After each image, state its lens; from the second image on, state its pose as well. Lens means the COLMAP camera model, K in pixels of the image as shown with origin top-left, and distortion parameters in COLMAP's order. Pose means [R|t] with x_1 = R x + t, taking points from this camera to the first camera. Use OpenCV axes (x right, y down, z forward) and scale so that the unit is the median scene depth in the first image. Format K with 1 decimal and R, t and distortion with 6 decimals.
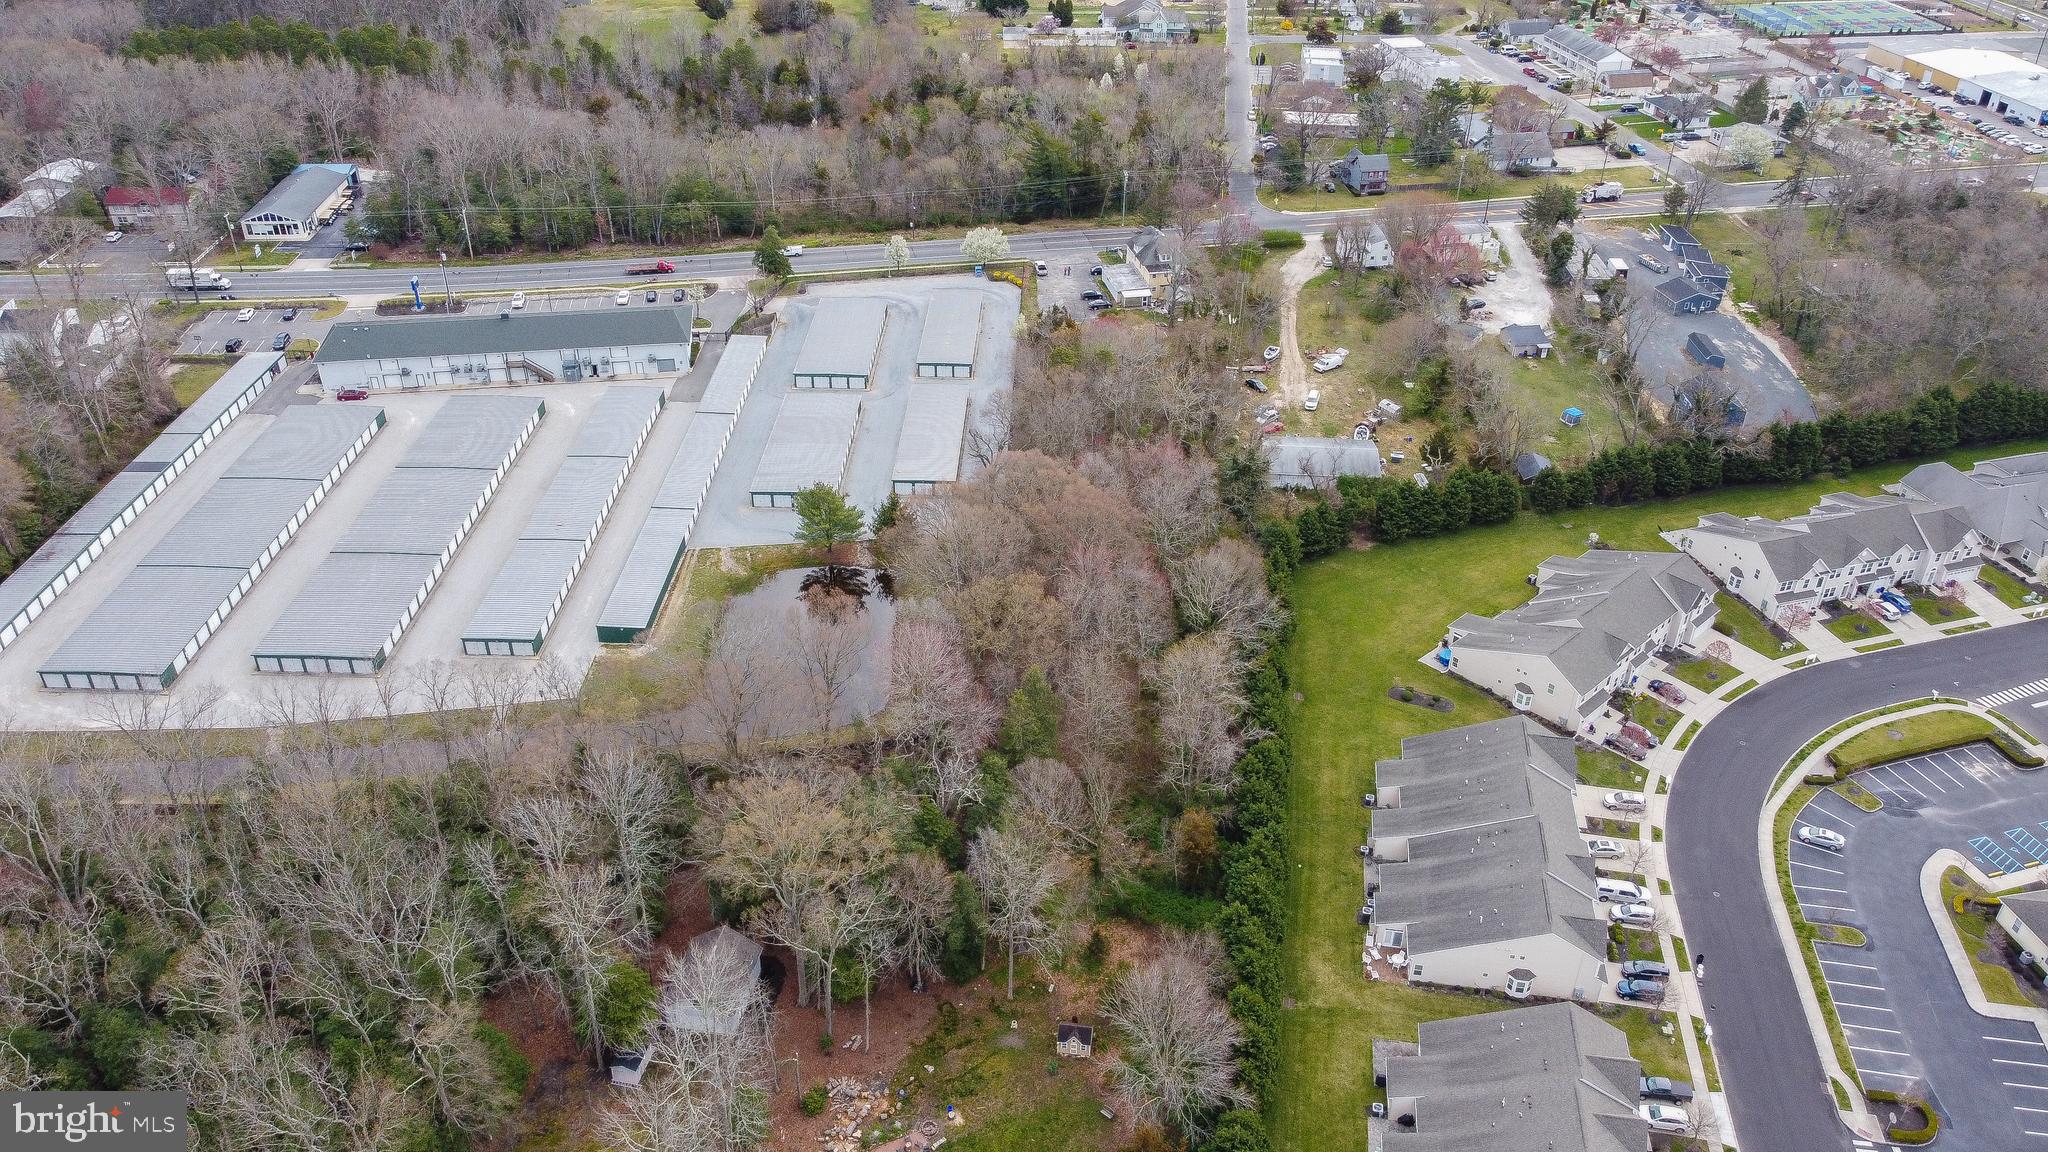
lens RADIAL K [[1549.6, 0, 1021.7], [0, 1549.6, 573.0], [0, 0, 1]] dist [0.000392, -0.003249]
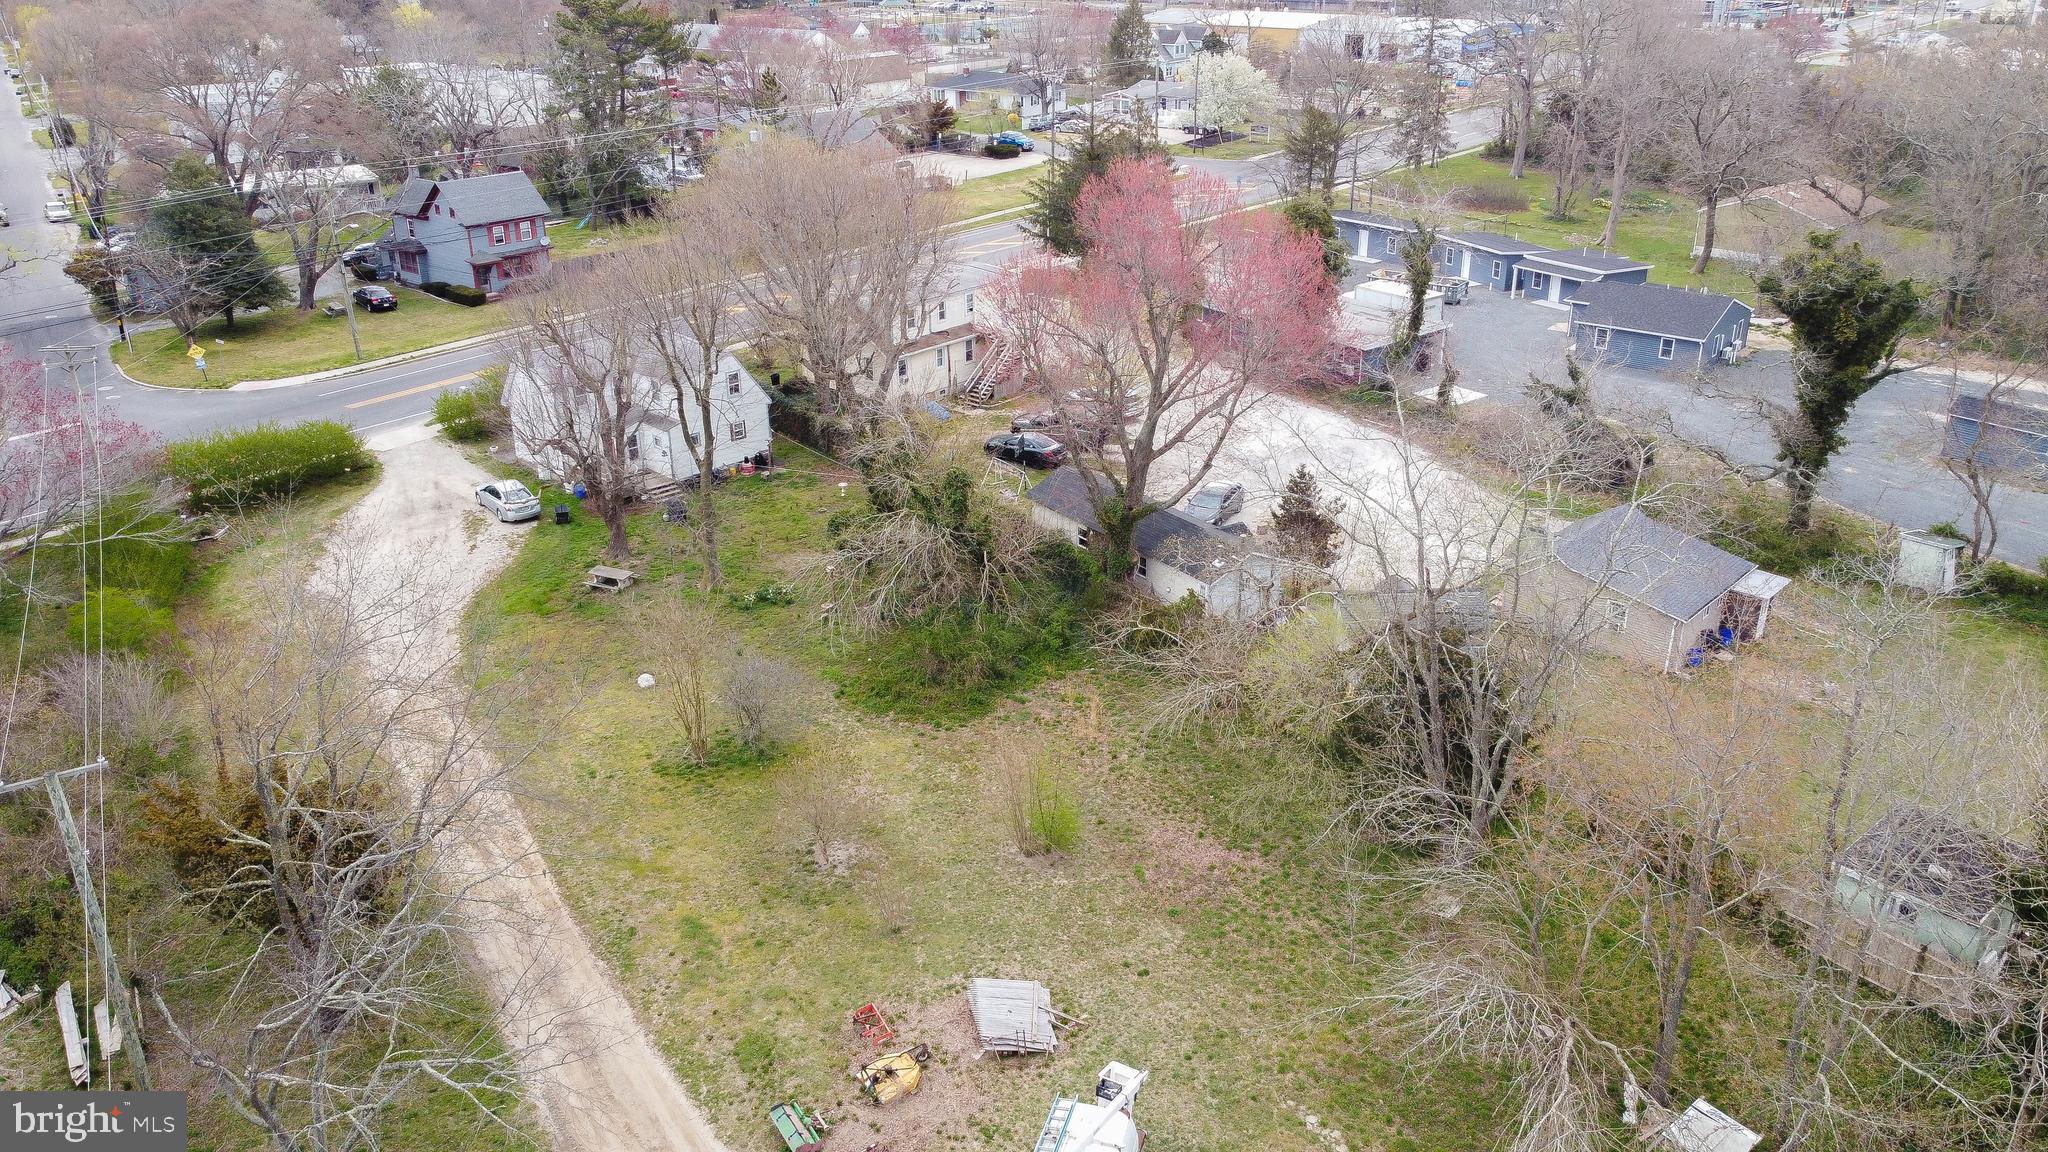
lens RADIAL K [[1549.6, 0, 1026.3], [0, 1549.6, 572.9], [0, 0, 1]] dist [0.000392, -0.003249]
pose [[0.776148, -0.270018, 0.569811, 0.118677], [0.358827, 0.932220, -0.047009, -0.148774], [-0.518496, 0.240950, 0.820430, 0.753671]]
